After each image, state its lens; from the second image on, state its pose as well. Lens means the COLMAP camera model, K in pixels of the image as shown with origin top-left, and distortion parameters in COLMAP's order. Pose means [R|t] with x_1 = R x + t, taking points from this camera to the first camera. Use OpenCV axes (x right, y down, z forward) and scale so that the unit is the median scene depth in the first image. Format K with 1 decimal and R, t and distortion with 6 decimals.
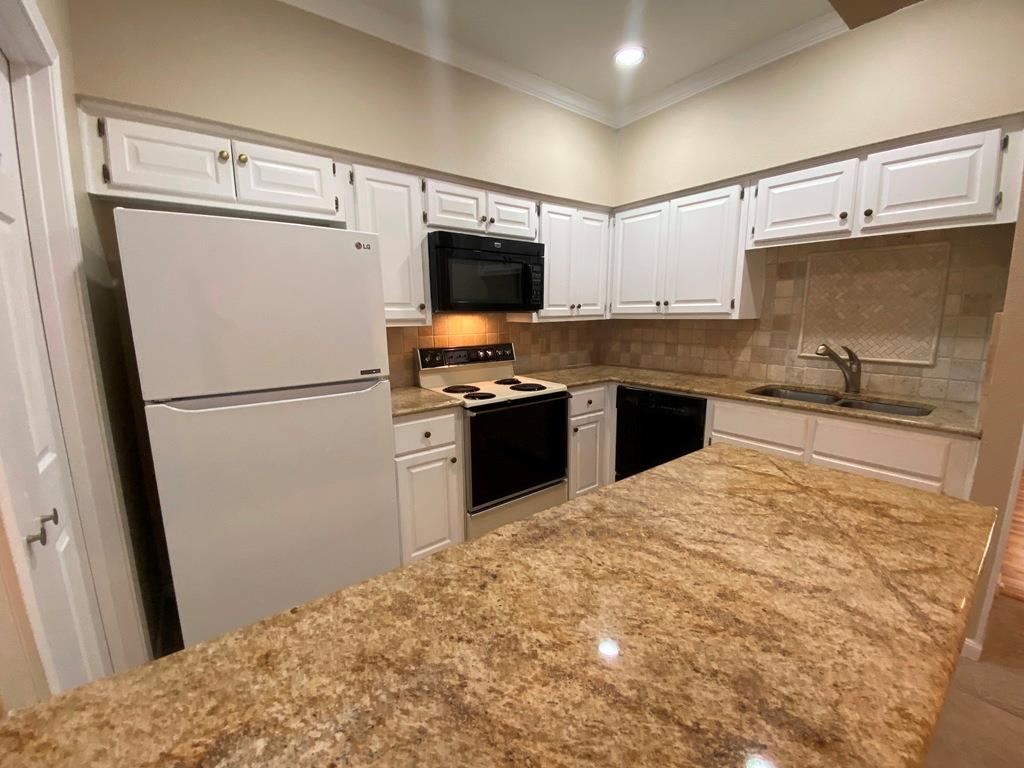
lens RADIAL K [[416.2, 0, 463.9], [0, 416.2, 396.8], [0, 0, 1]] dist [-0.006489, -0.008839]
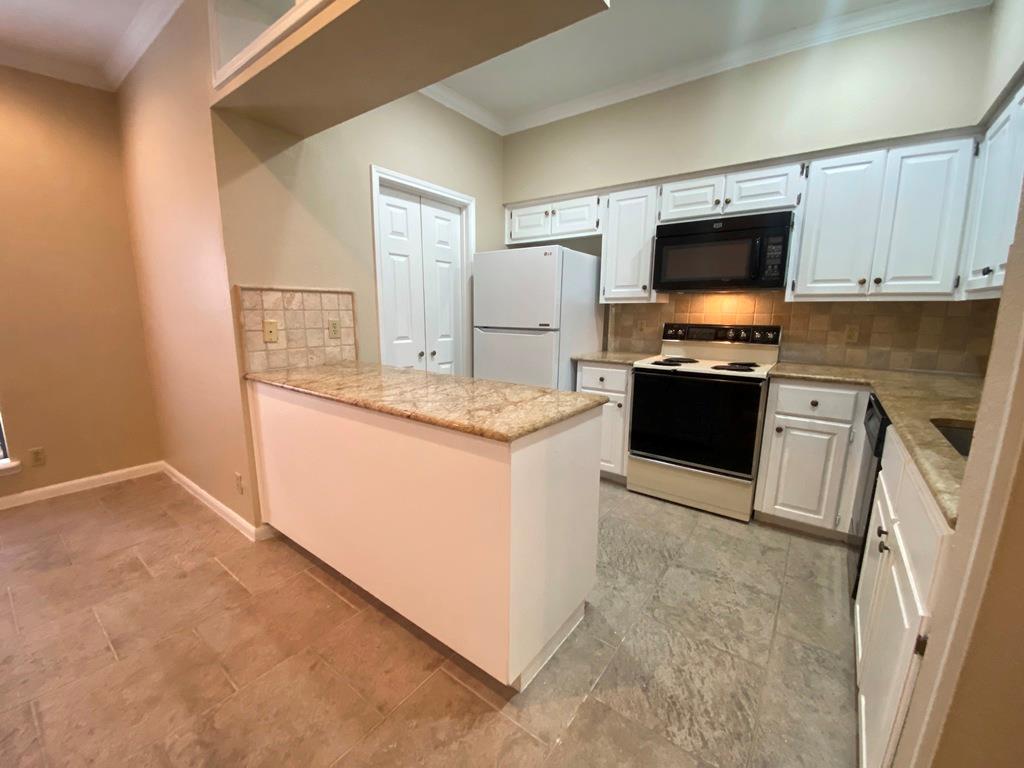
lens RADIAL K [[416.2, 0, 501.6], [0, 416.2, 387.9], [0, 0, 1]] dist [-0.006489, -0.008839]
pose [[0.261516, 0.193558, -0.945592, 0.986602], [-0.198388, 0.969548, 0.143595, -0.011804], [0.944591, 0.150041, 0.291952, 0.240950]]
